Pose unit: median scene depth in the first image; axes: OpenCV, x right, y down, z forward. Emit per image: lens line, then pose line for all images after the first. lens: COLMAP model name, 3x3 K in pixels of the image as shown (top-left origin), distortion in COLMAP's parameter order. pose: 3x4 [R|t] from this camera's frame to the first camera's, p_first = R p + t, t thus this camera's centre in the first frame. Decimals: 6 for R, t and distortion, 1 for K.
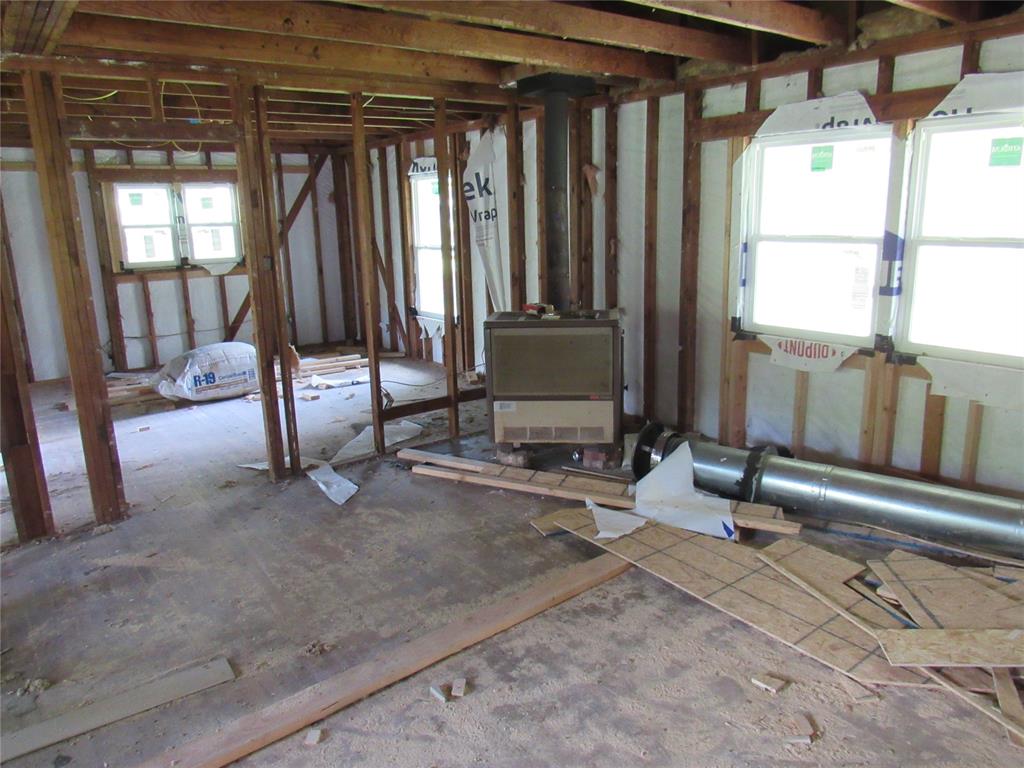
lens RADIAL K [[728.0, 0, 516.8], [0, 728.0, 380.1], [0, 0, 1]] dist [-0.031097, 0.015519]
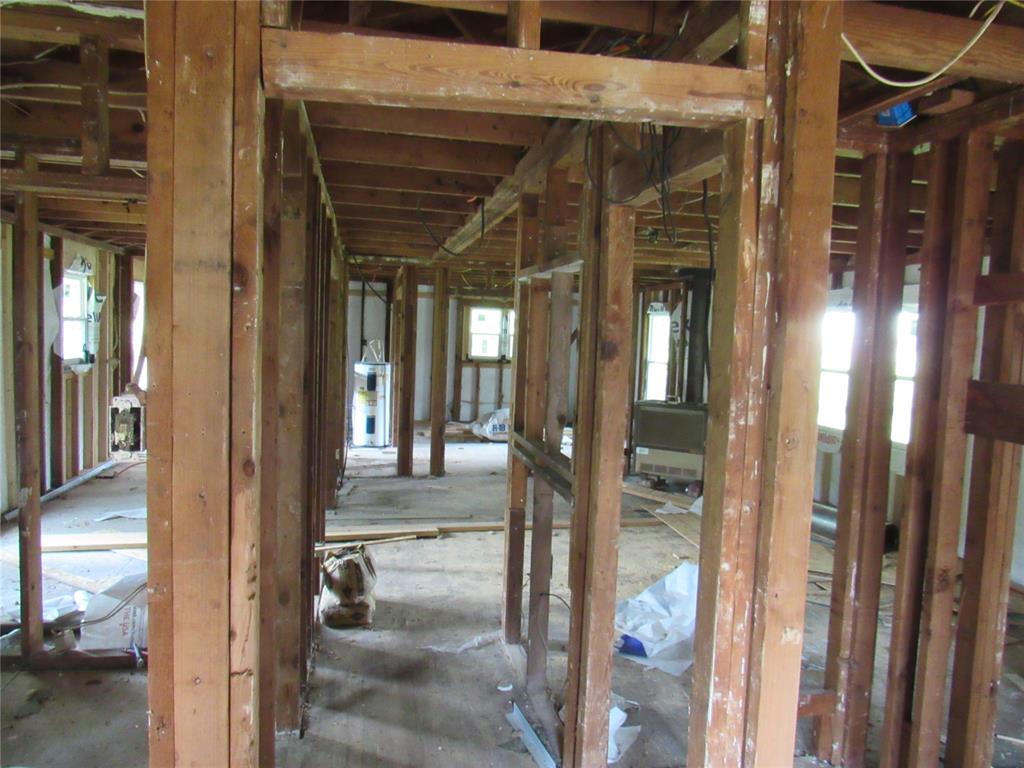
lens RADIAL K [[728.0, 0, 516.8], [0, 728.0, 380.1], [0, 0, 1]] dist [-0.031097, 0.015519]
pose [[0.900685, 0.094003, -0.424181, 0.264202], [-0.160535, 0.979227, -0.123867, 0.081781], [0.403726, 0.179661, 0.897066, -0.432615]]
